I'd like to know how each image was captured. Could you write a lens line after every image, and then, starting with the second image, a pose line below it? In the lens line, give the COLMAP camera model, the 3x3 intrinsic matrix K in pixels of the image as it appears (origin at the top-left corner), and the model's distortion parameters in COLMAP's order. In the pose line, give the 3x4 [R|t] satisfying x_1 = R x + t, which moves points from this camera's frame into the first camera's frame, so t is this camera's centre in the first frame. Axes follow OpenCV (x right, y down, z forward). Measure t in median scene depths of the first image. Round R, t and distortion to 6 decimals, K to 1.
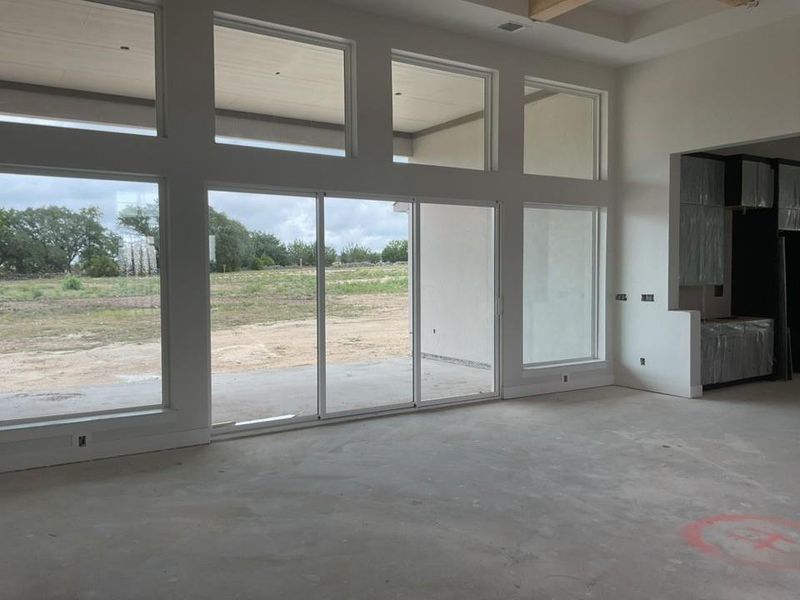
lens RADIAL K [[650.2, 0, 393.5], [0, 650.2, 299.4], [0, 0, 1]] dist [0.013520, -0.020227]
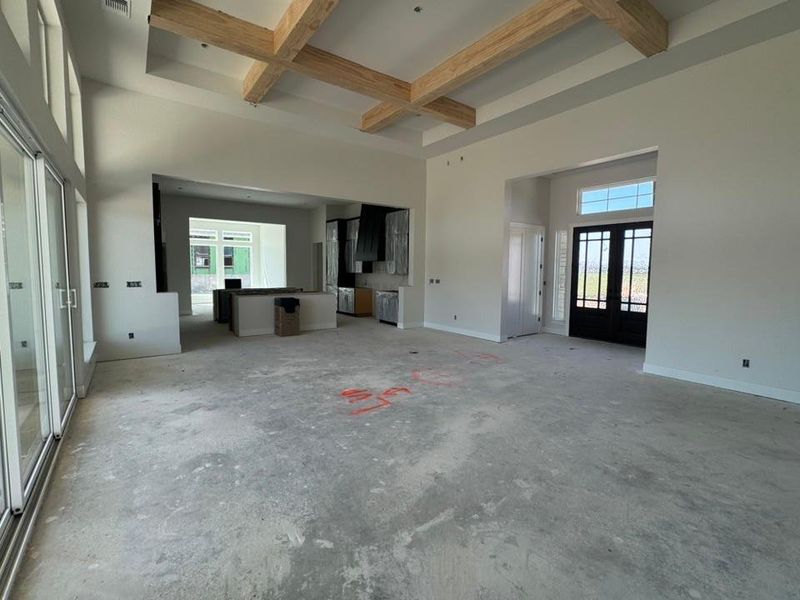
lens RADIAL K [[377.8, 0, 393.5], [0, 377.8, 297.7], [0, 0, 1]] dist [-0.025235, -0.000619]
pose [[-0.057408, -0.071175, 0.995810, -0.536220], [0.034334, 0.996725, 0.073220, -0.018516], [-0.997760, 0.038394, -0.054776, 0.826913]]
